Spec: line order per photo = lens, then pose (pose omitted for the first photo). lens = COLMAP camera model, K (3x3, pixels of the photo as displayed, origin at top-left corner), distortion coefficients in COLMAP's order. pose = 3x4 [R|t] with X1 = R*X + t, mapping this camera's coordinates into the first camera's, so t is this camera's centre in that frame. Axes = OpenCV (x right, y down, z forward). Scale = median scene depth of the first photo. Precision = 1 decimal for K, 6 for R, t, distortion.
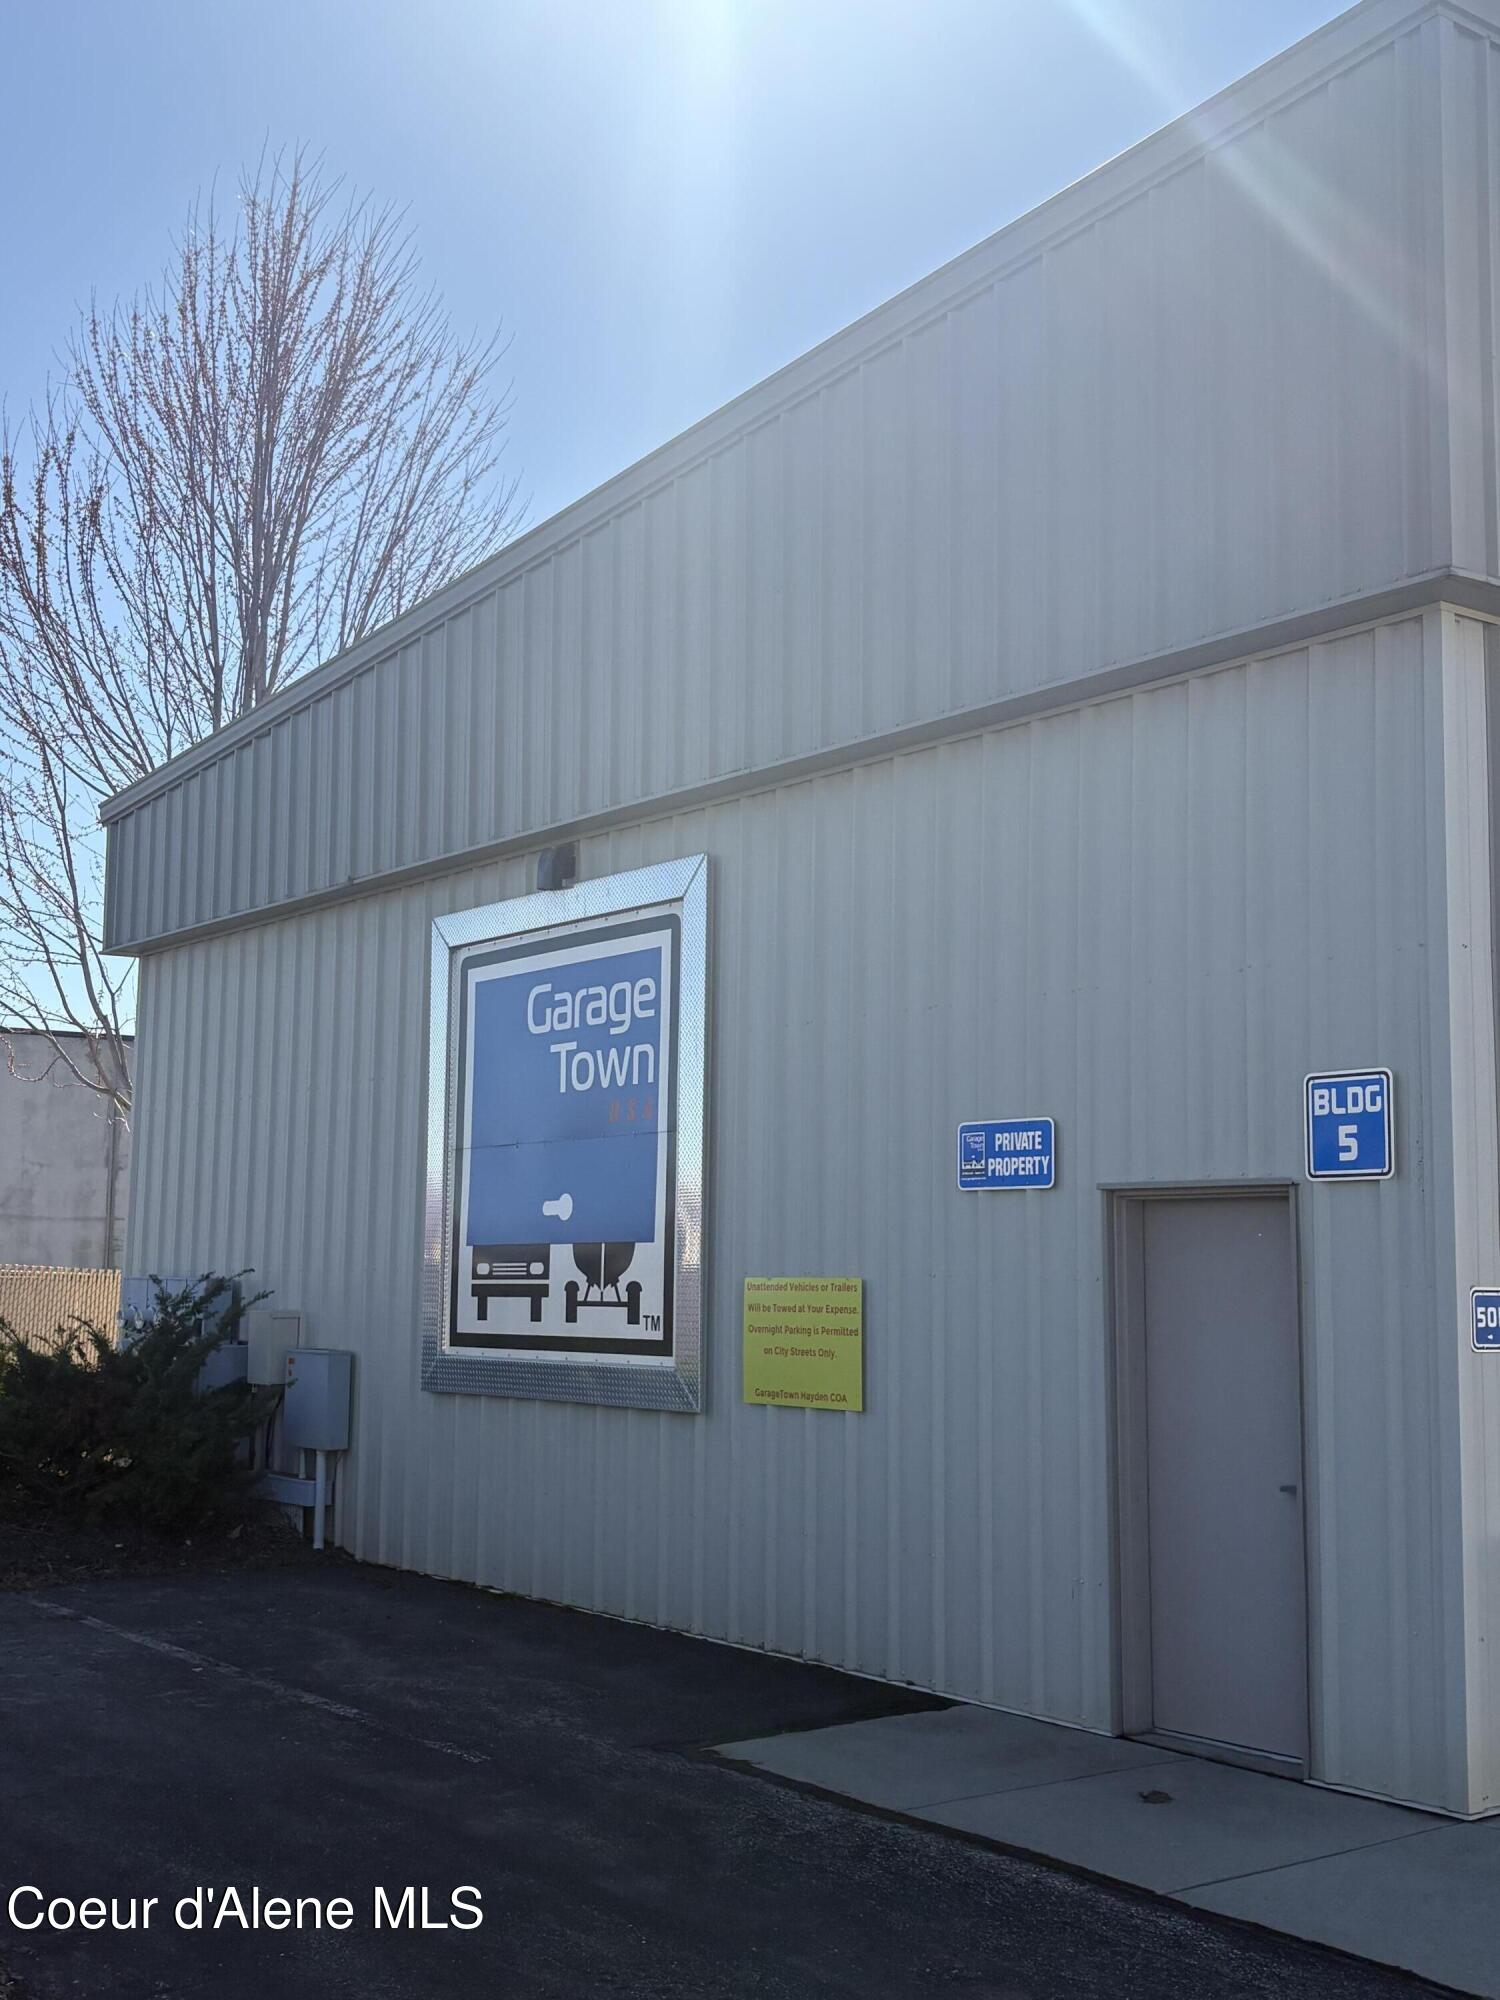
lens RADIAL K [[2330.5, 0, 750.0], [0, 2330.5, 1000.0], [0, 0, 1]] dist [0.001745, 0.004867]
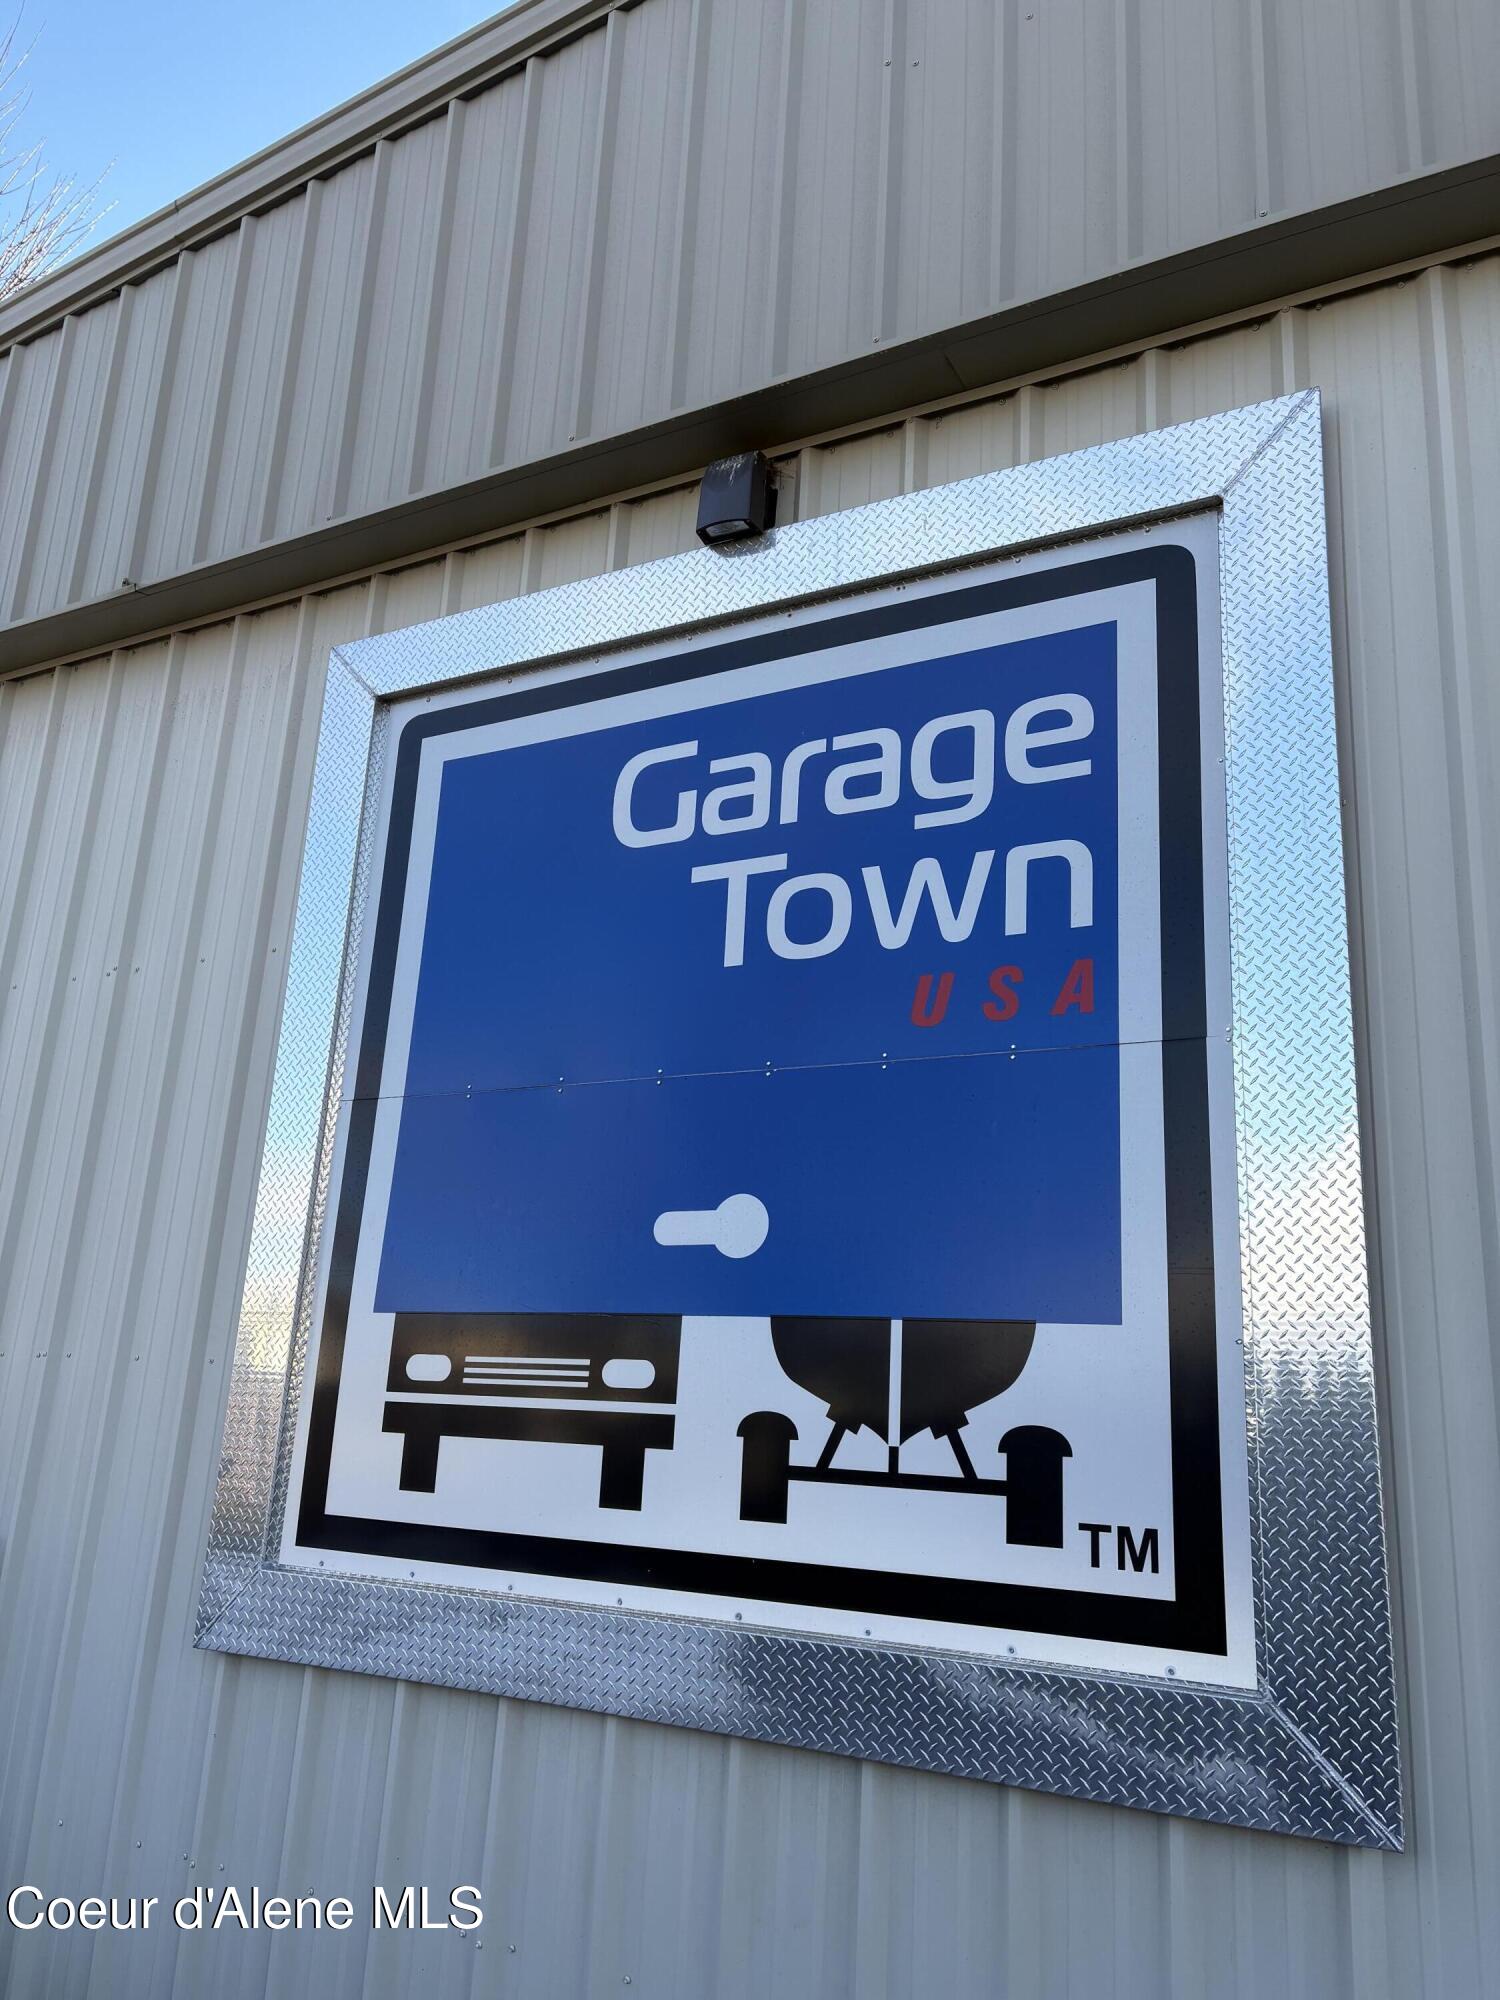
lens RADIAL K [[1474.6, 0, 750.0], [0, 1474.6, 1000.0], [0, 0, 1]] dist [0.070632, -0.123812]
pose [[0.908943, 0.138703, 0.393172, -0.189394], [-0.087194, 0.985426, -0.146060, 0.087888], [-0.407701, 0.098478, 0.907790, 0.759916]]
